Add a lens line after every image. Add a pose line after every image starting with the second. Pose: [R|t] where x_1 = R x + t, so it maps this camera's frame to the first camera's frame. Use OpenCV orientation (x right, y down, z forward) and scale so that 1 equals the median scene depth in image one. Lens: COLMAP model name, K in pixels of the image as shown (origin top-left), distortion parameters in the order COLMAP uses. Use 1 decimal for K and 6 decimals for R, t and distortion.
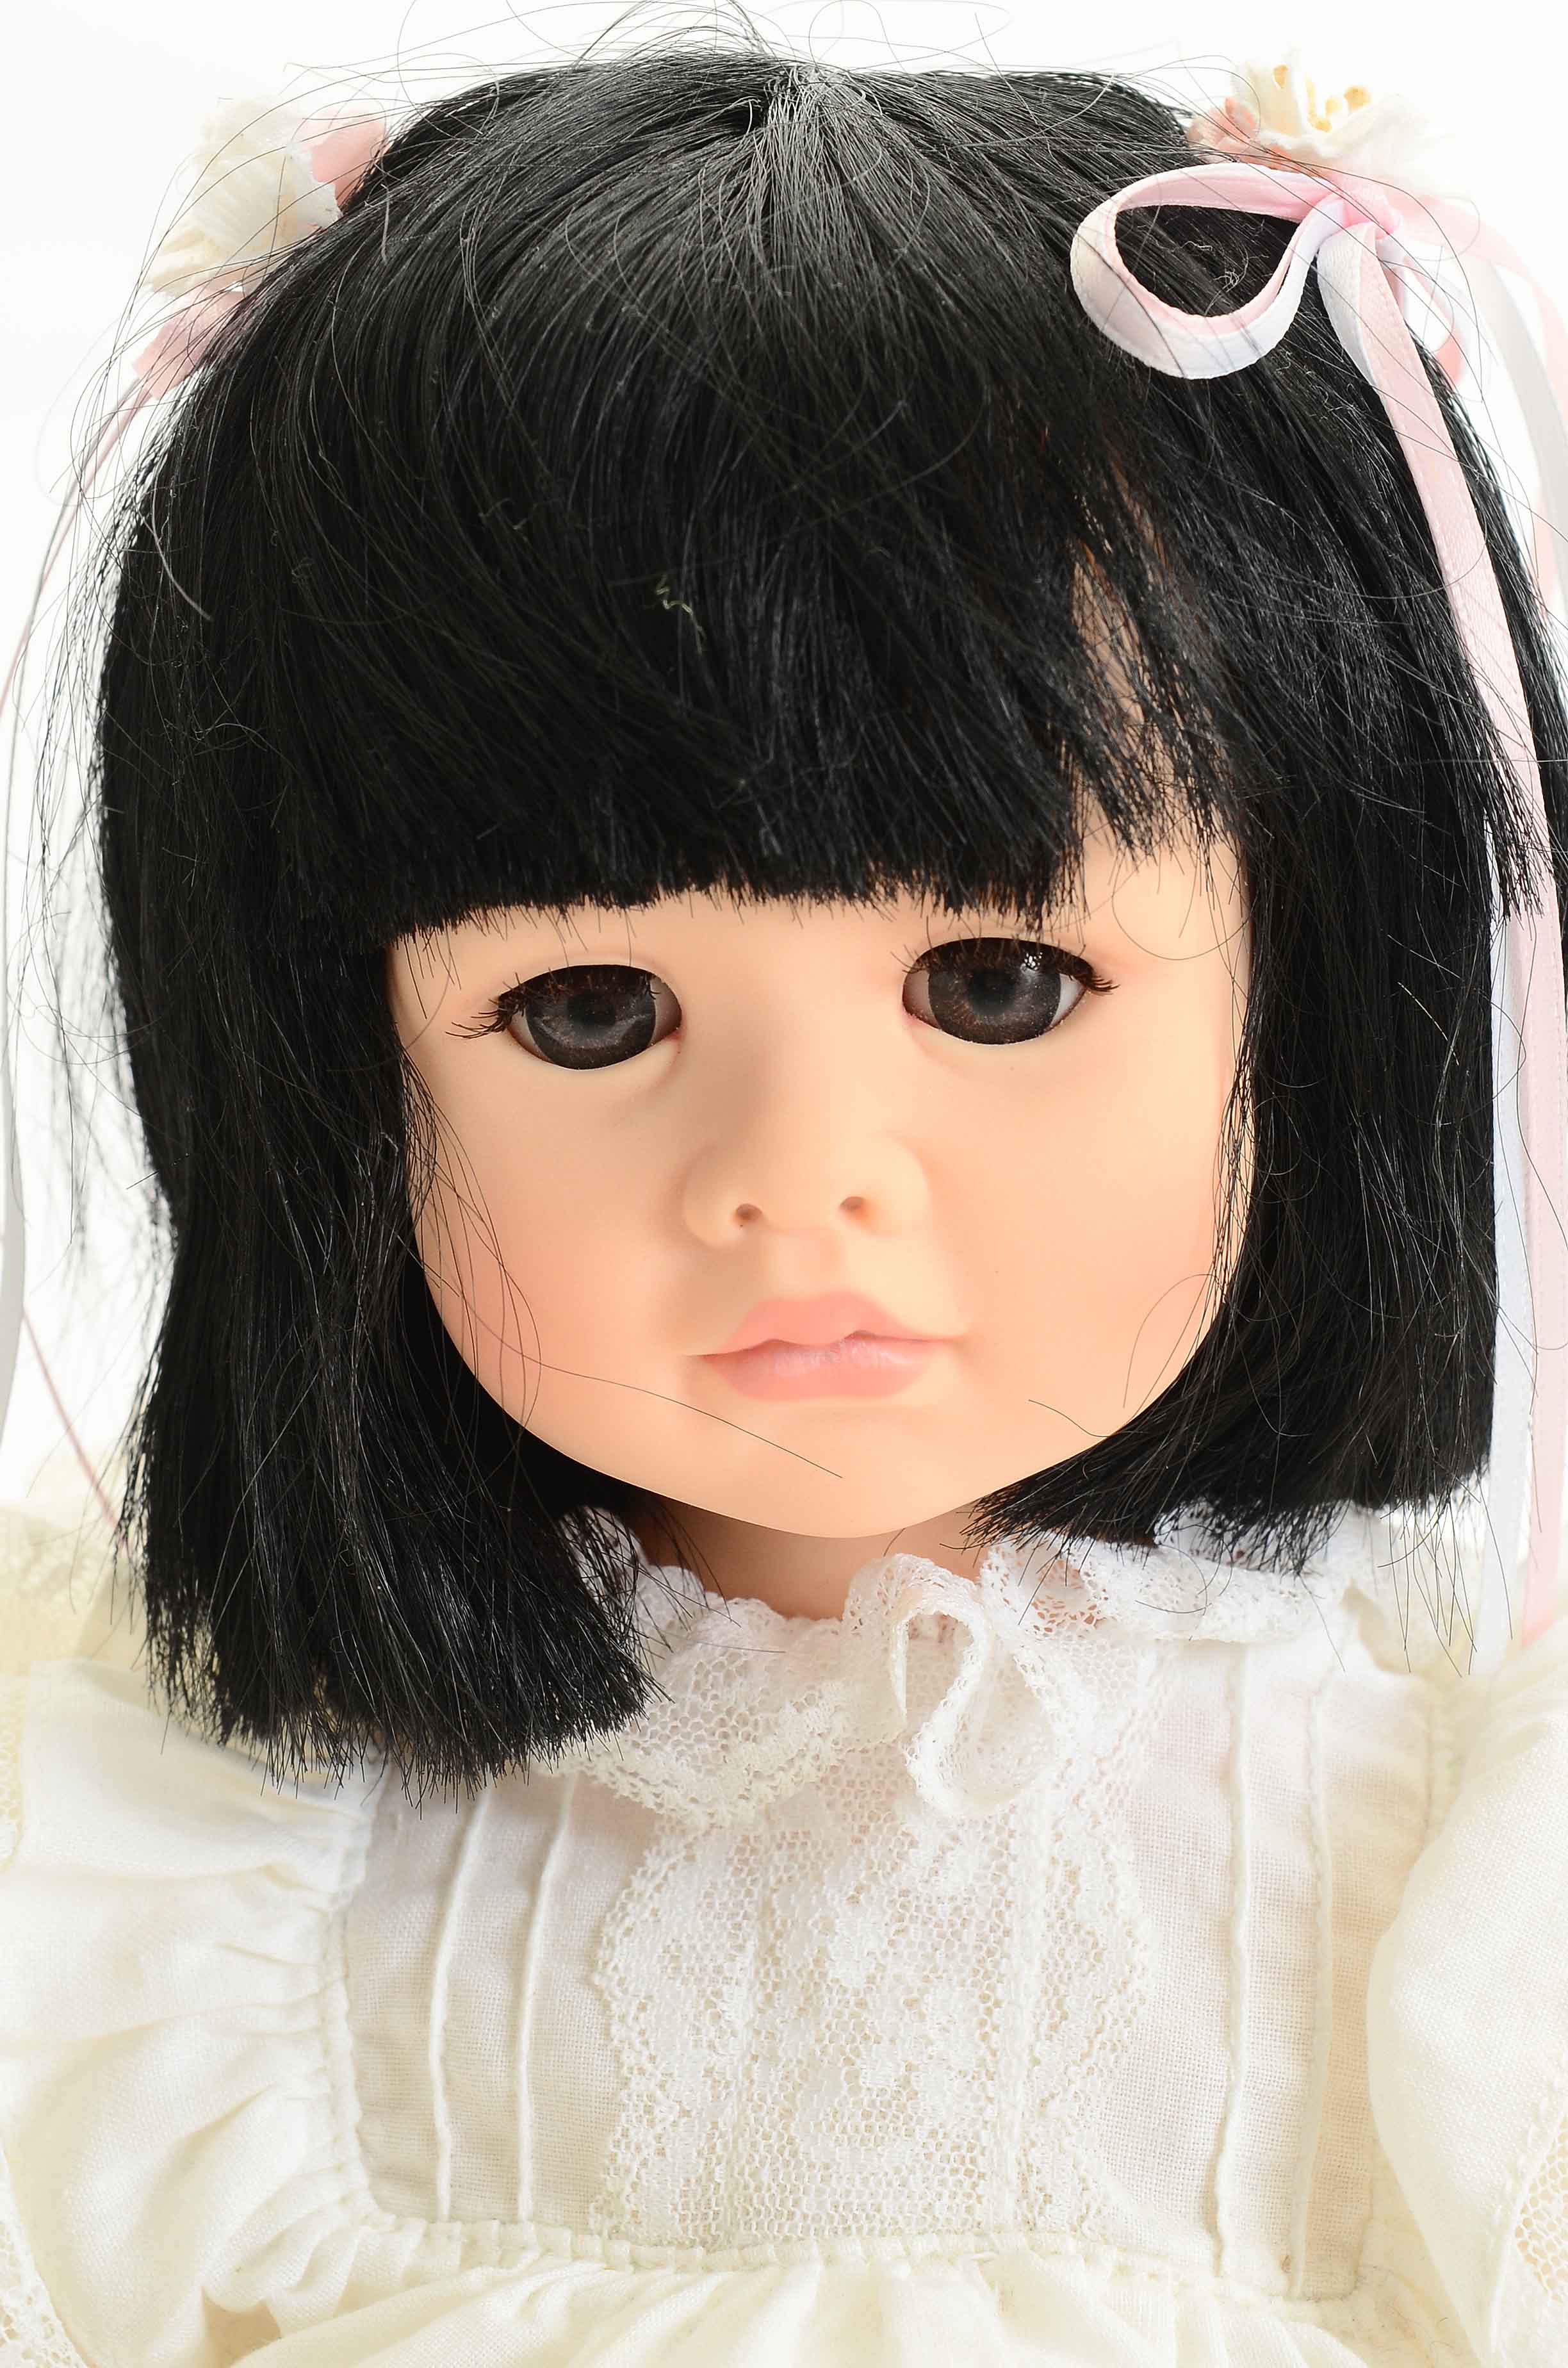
lens RADIAL K [[5258.2, 0, 784.0], [0, 5258.2, 1184.0], [0, 0, 1]] dist [0.038740, 0.381920]
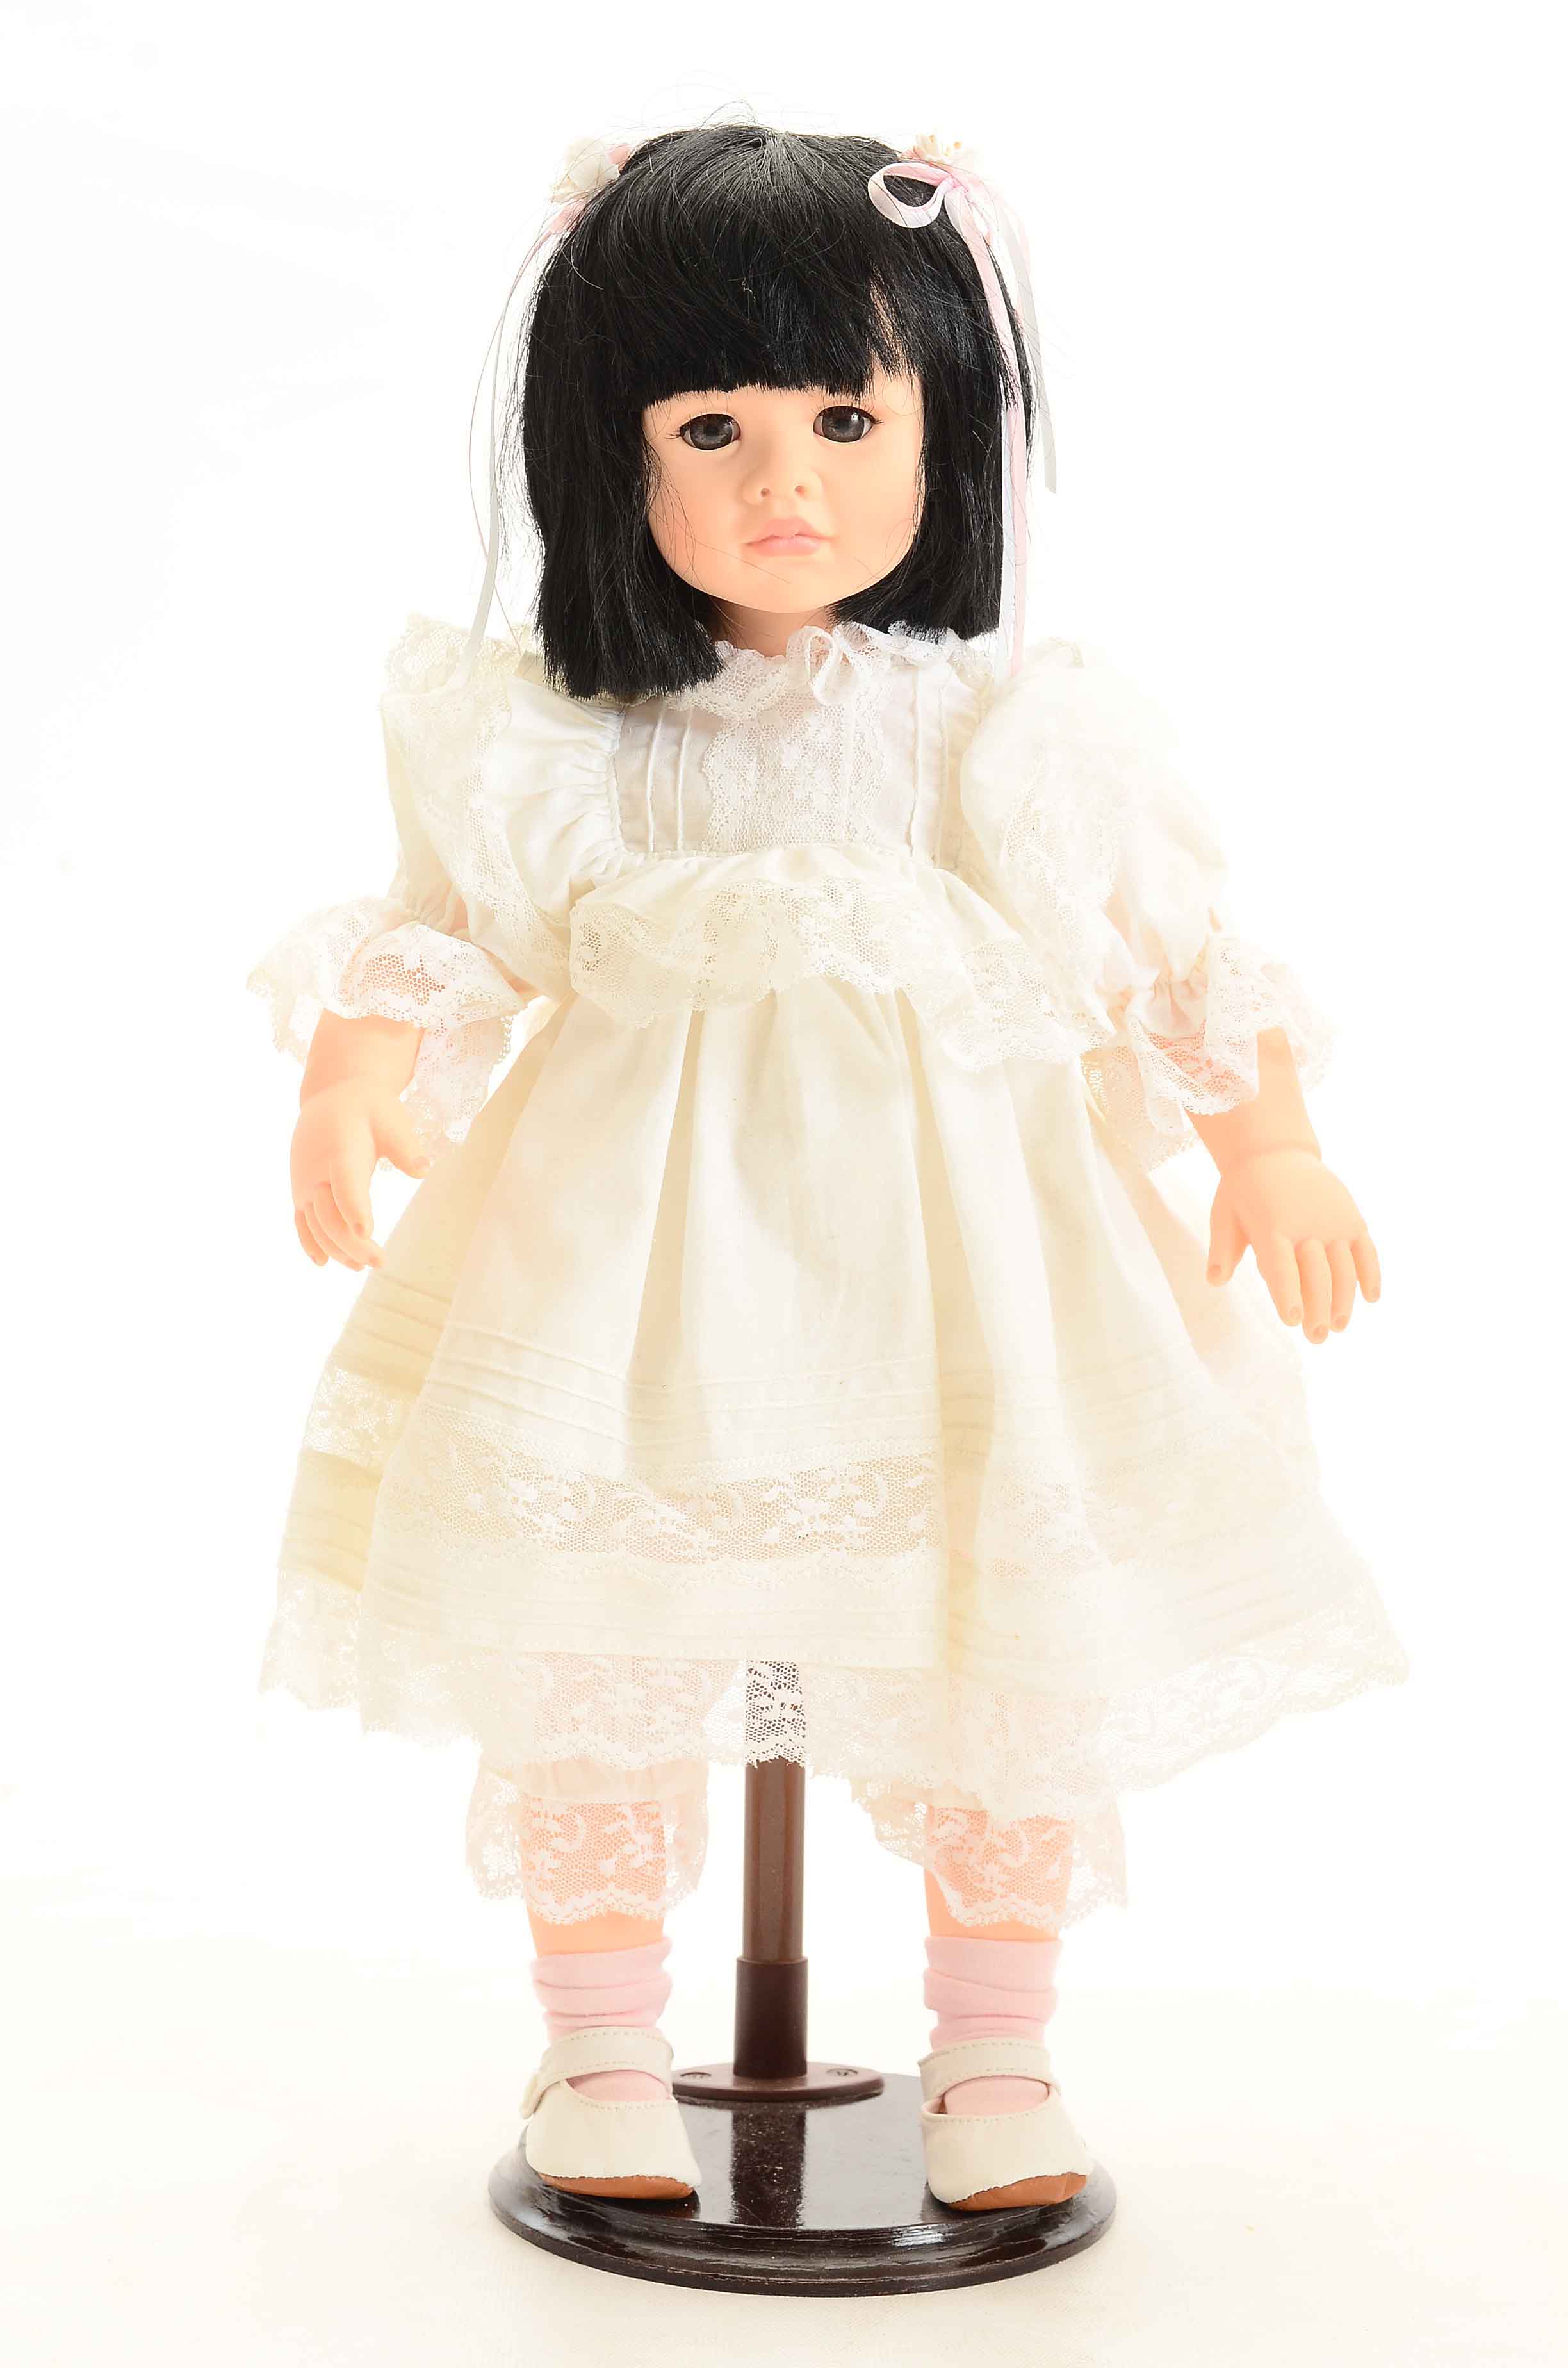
lens RADIAL K [[4177.4, 0, 709.8], [0, 4177.4, 1181.8], [0, 0, 1]] dist [0.088487, -0.016091]
pose [[0.997347, 0.004039, 0.072677, -0.205990], [-0.002379, 0.999735, -0.022904, 0.444696], [-0.072750, 0.022670, 0.997093, -1.375959]]
